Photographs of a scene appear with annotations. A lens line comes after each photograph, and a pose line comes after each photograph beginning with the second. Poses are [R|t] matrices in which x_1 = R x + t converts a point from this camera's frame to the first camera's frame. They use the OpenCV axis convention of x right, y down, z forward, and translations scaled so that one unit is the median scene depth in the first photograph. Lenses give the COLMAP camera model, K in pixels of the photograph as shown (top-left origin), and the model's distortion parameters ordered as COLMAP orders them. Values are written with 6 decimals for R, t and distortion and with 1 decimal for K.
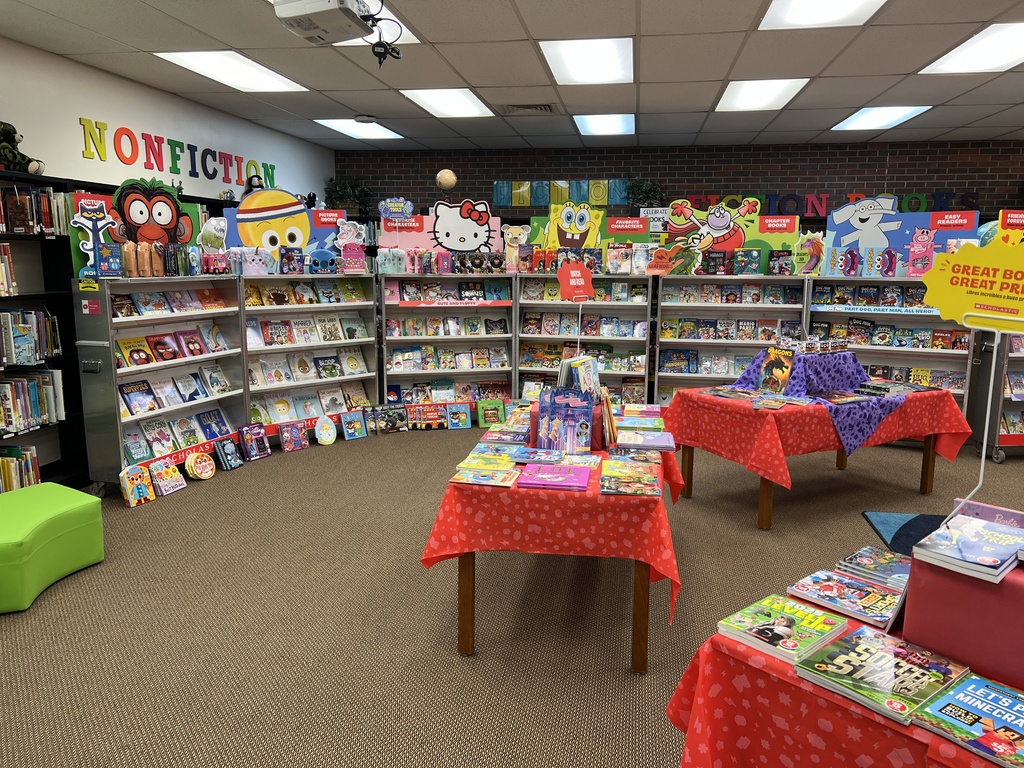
lens RADIAL K [[765.1, 0, 508.7], [0, 765.1, 389.4], [0, 0, 1]] dist [0.058608, -0.071758]
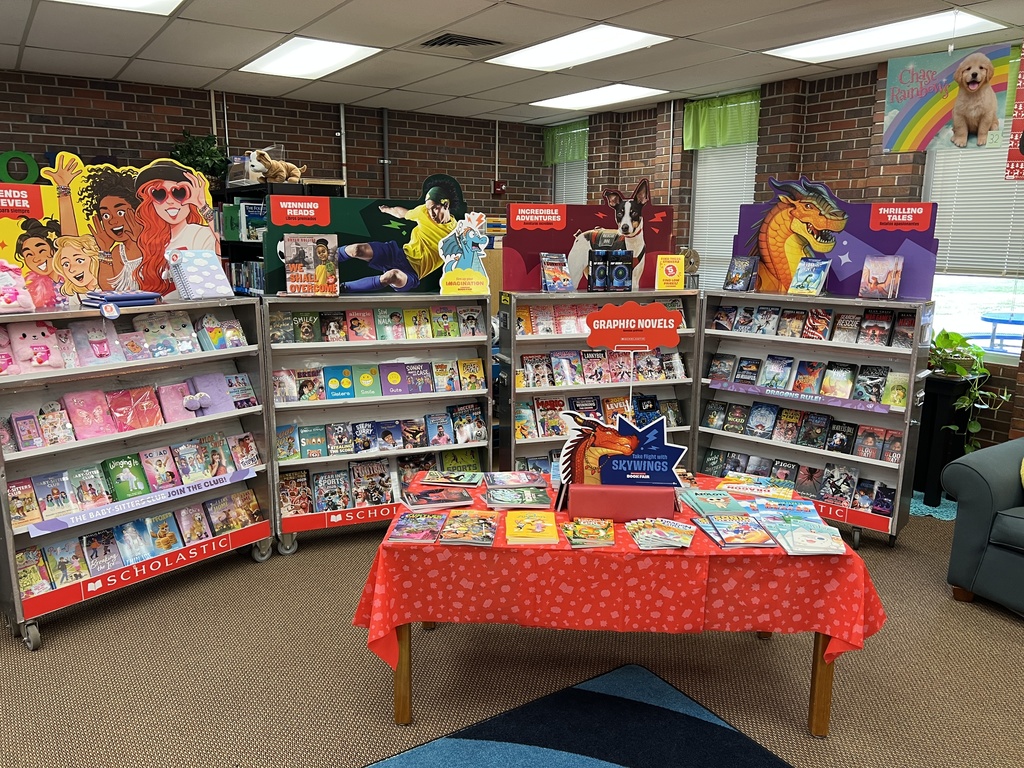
lens RADIAL K [[765.1, 0, 517.9], [0, 765.1, 394.8], [0, 0, 1]] dist [0.058608, -0.071758]
pose [[0.718069, -0.144283, 0.680852, 0.484873], [0.114618, 0.989433, 0.088792, -0.083957], [-0.686469, 0.014279, 0.727019, 0.333037]]
